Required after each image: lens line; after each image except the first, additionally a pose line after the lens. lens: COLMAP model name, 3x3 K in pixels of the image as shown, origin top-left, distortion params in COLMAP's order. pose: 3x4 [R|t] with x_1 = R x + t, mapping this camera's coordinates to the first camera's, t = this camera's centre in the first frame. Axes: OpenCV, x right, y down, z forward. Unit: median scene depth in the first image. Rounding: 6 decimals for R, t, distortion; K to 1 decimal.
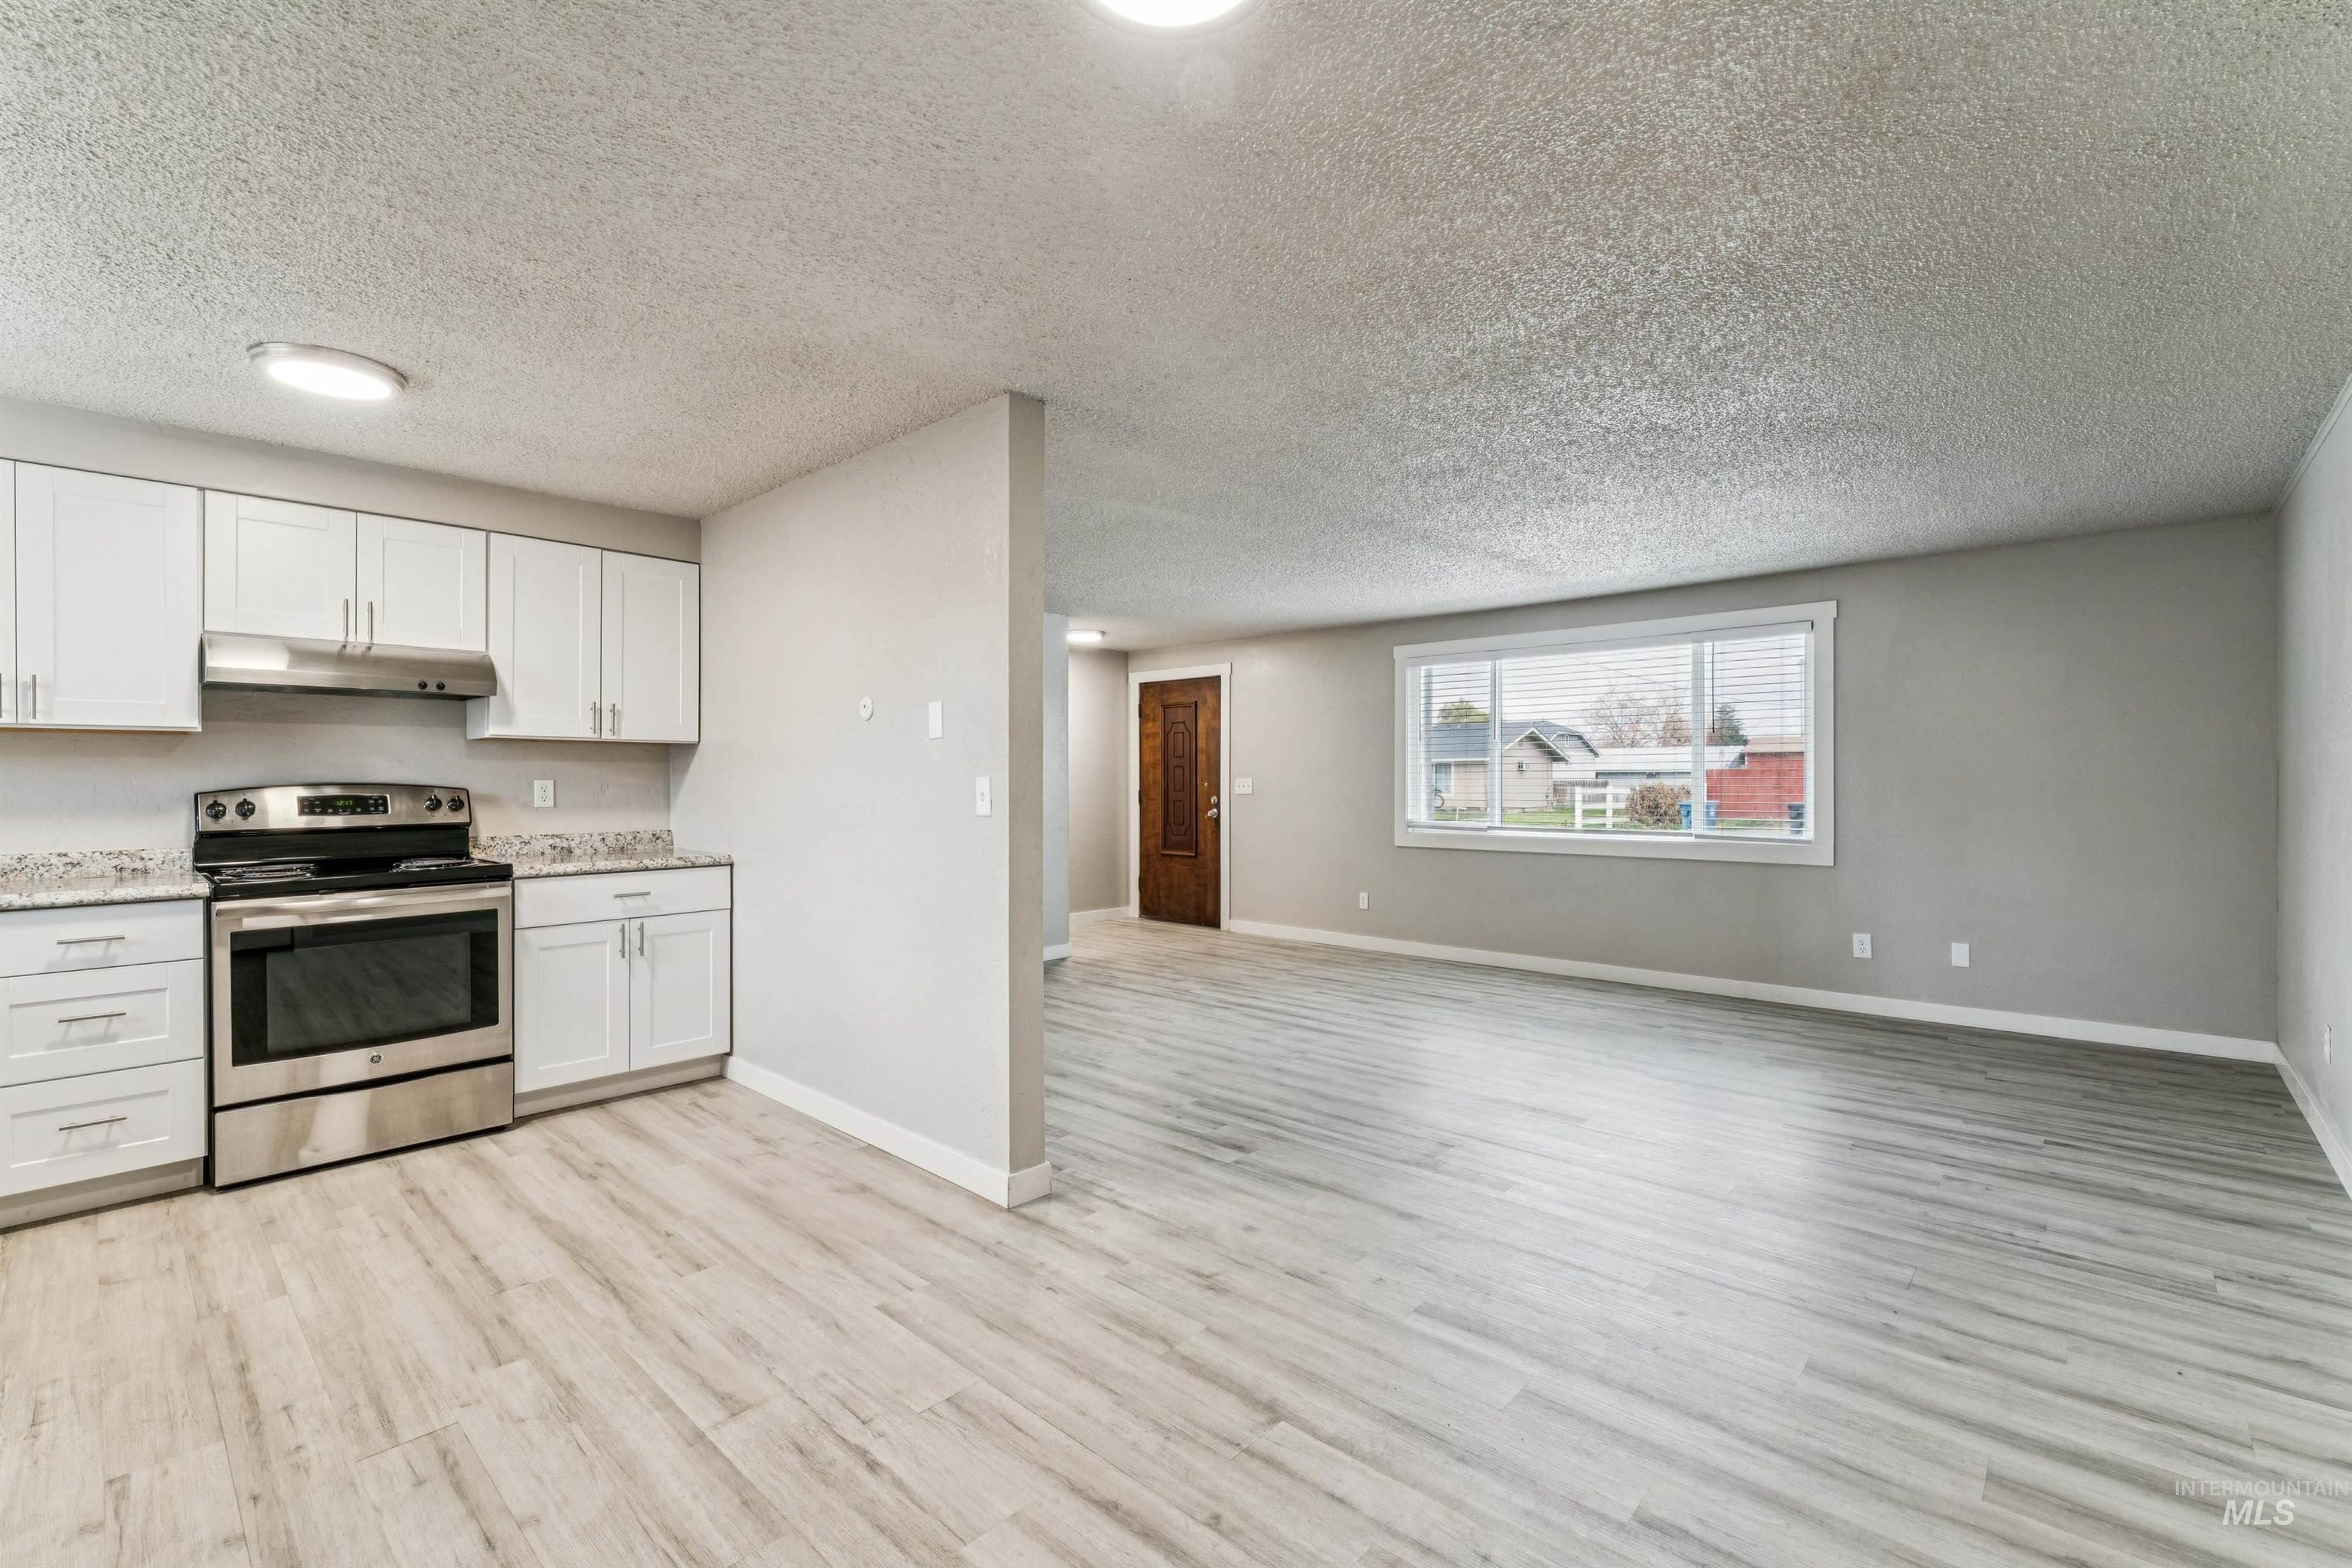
lens RADIAL K [[1015.4, 0, 1181.0], [0, 1015.4, 774.0], [0, 0, 1]] dist [-0.005427, 0.000655]
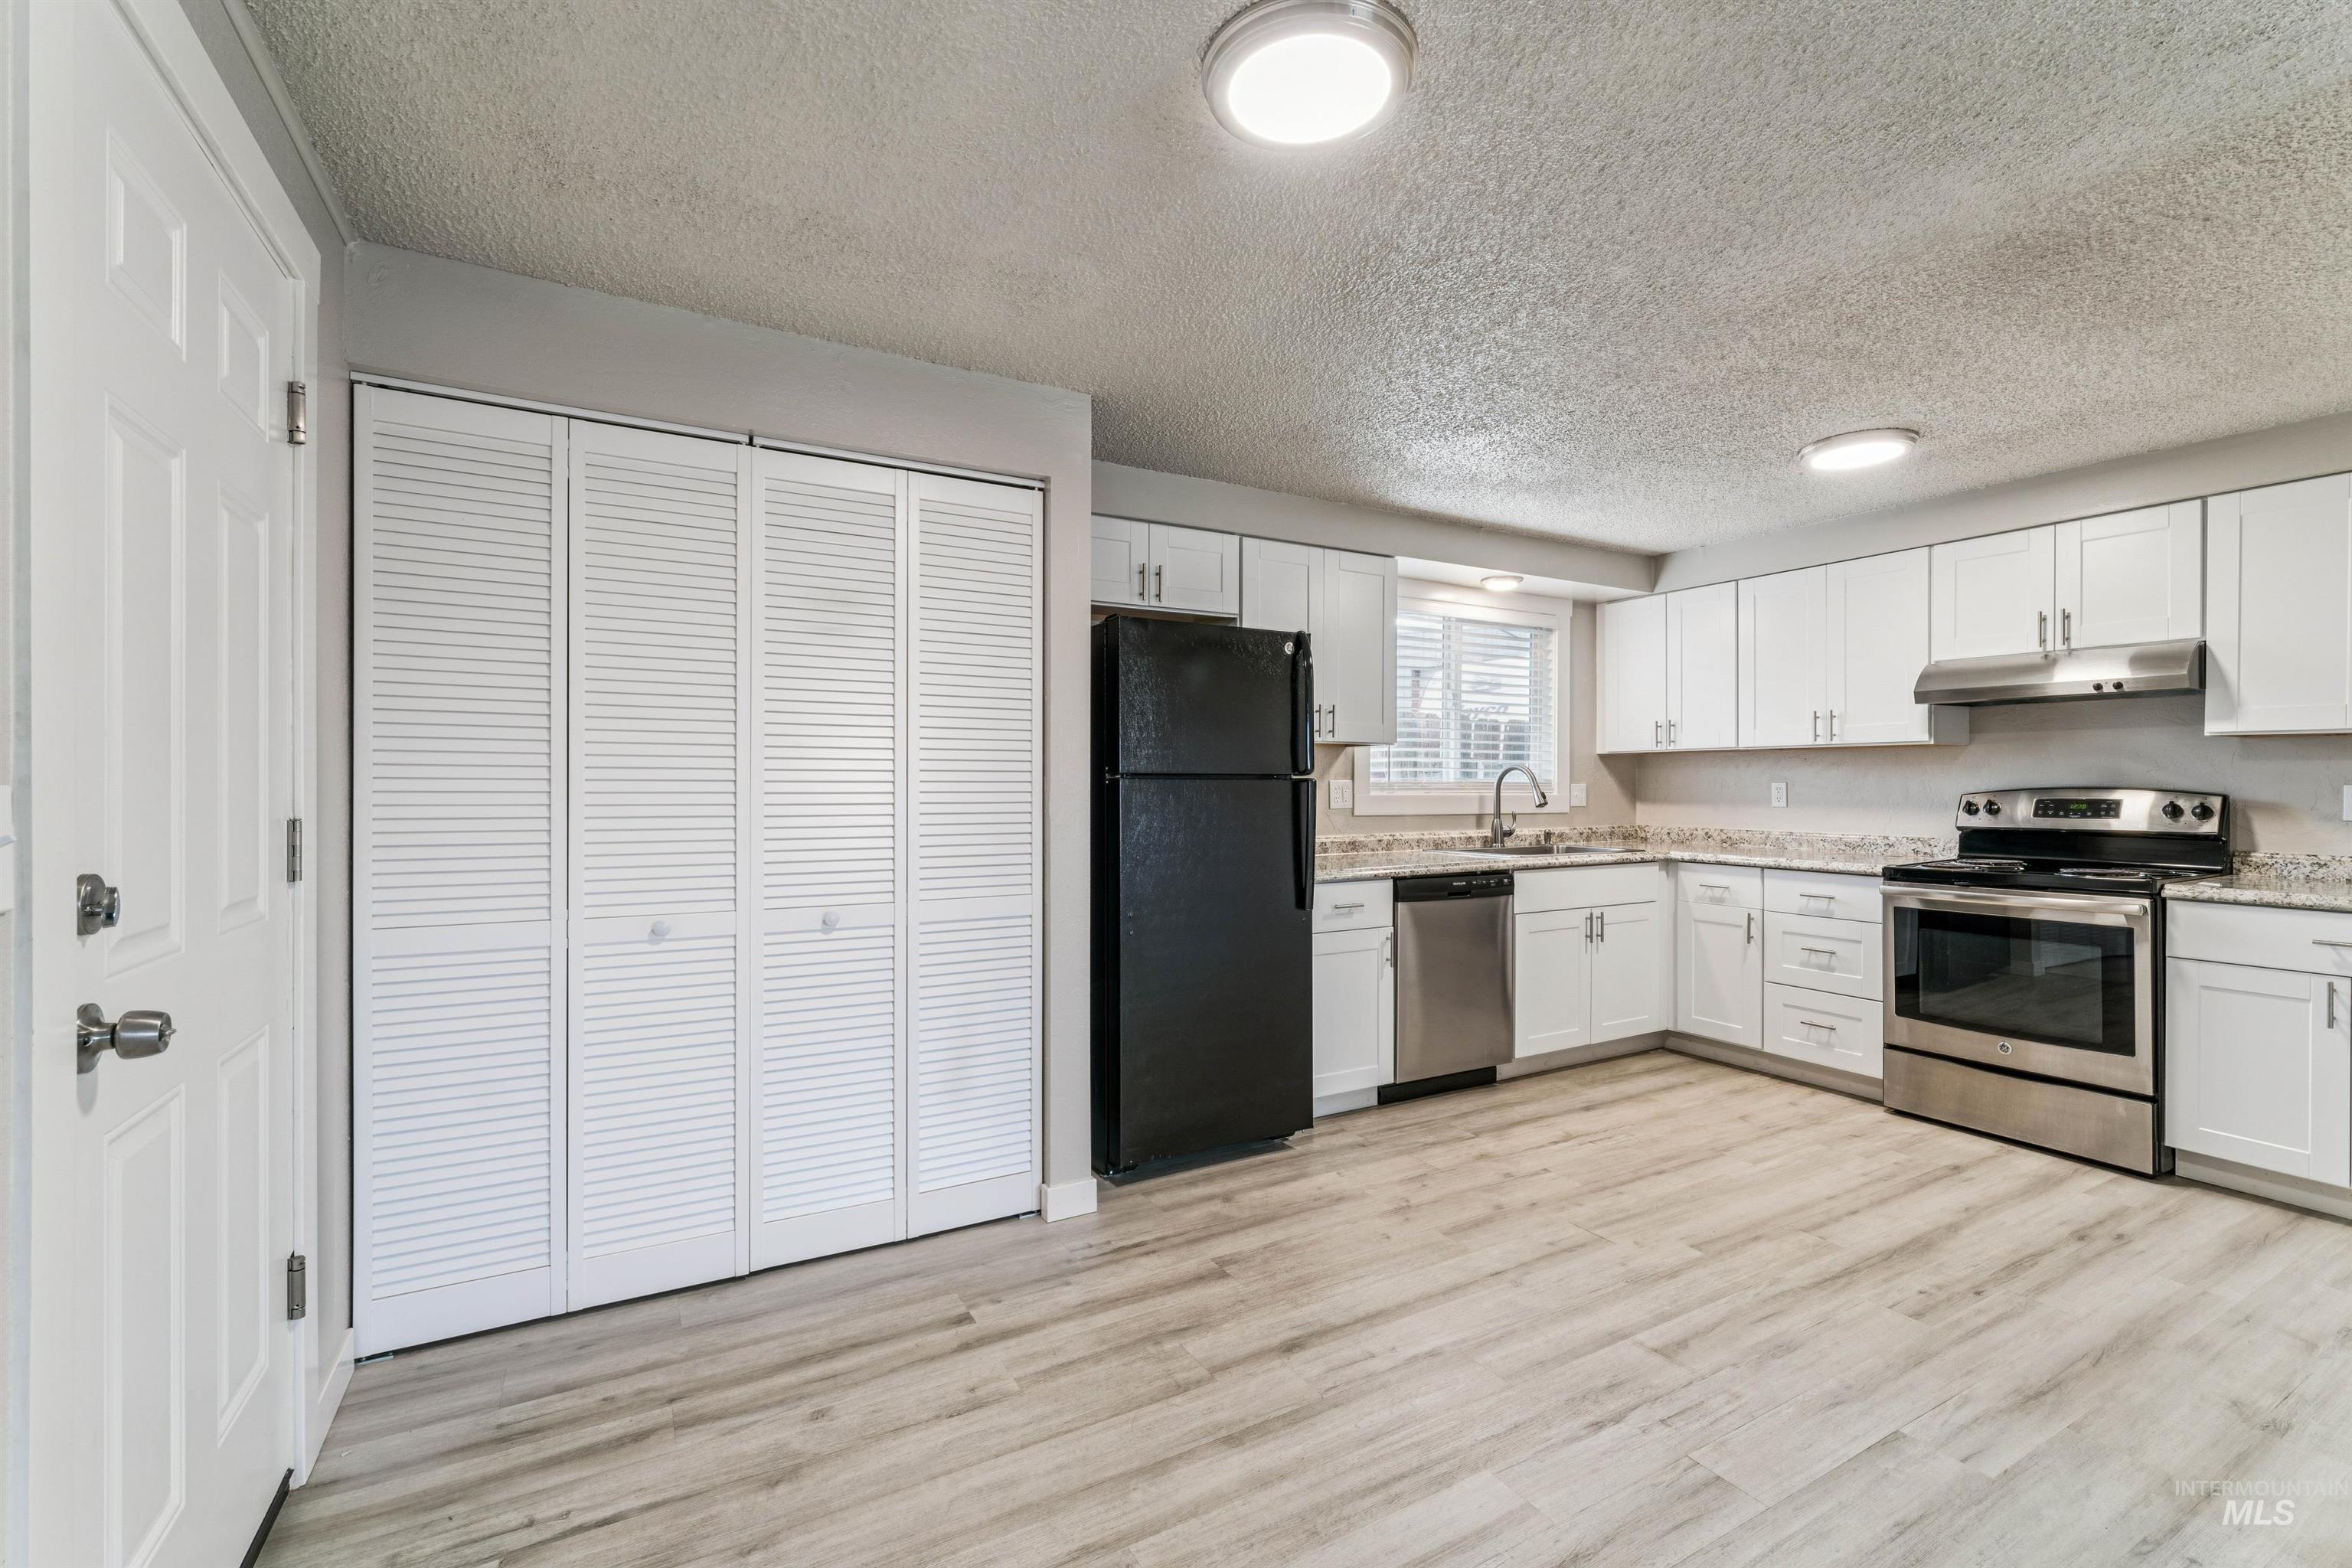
lens RADIAL K [[1015.4, 0, 1174.8], [0, 1015.4, 781.6], [0, 0, 1]] dist [-0.005427, 0.000655]
pose [[-0.307252, 0.006171, -0.951608, 0.446119], [0.005831, 0.999972, 0.004602, -0.007077], [0.951610, -0.004135, -0.307279, 0.466711]]
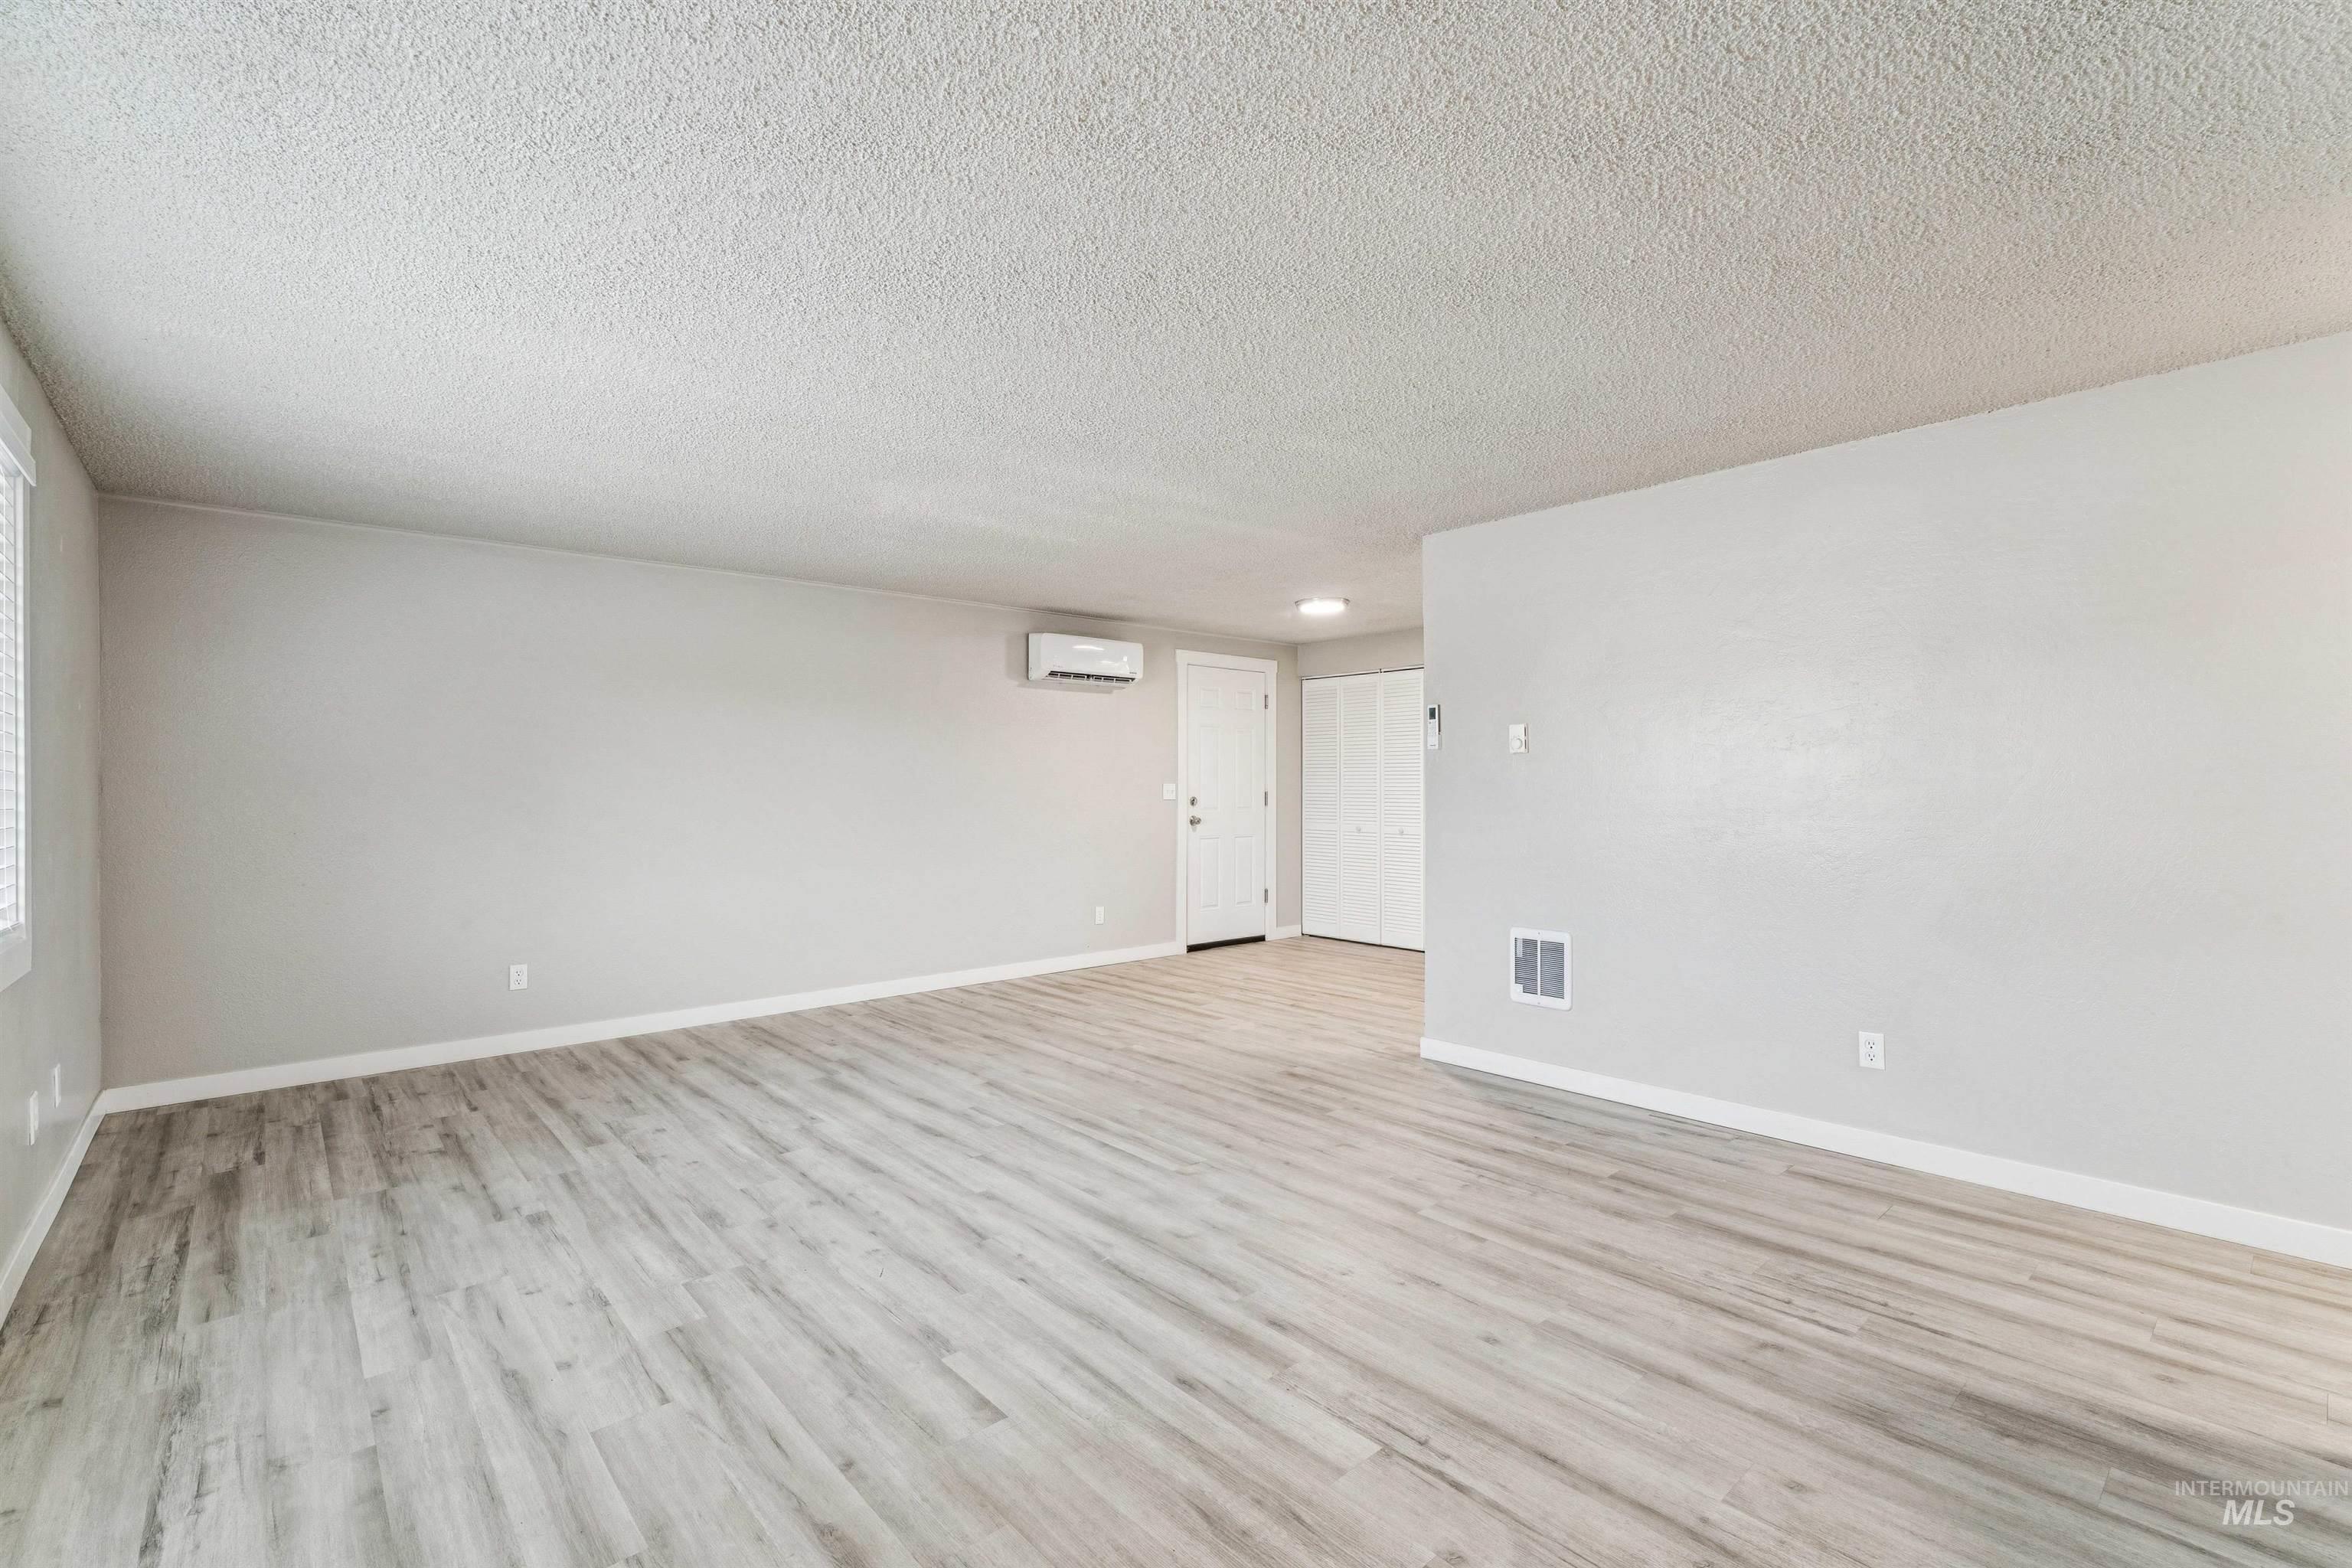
lens RADIAL K [[1040.7, 0, 1192.4], [0, 1040.7, 776.4], [0, 0, 1]] dist [-0.007590, 0.002140]
pose [[-0.996019, 0.008426, 0.088743, 0.059863], [0.006997, 0.999841, -0.016399, 0.014010], [-0.088867, -0.015713, -0.995920, 2.219153]]
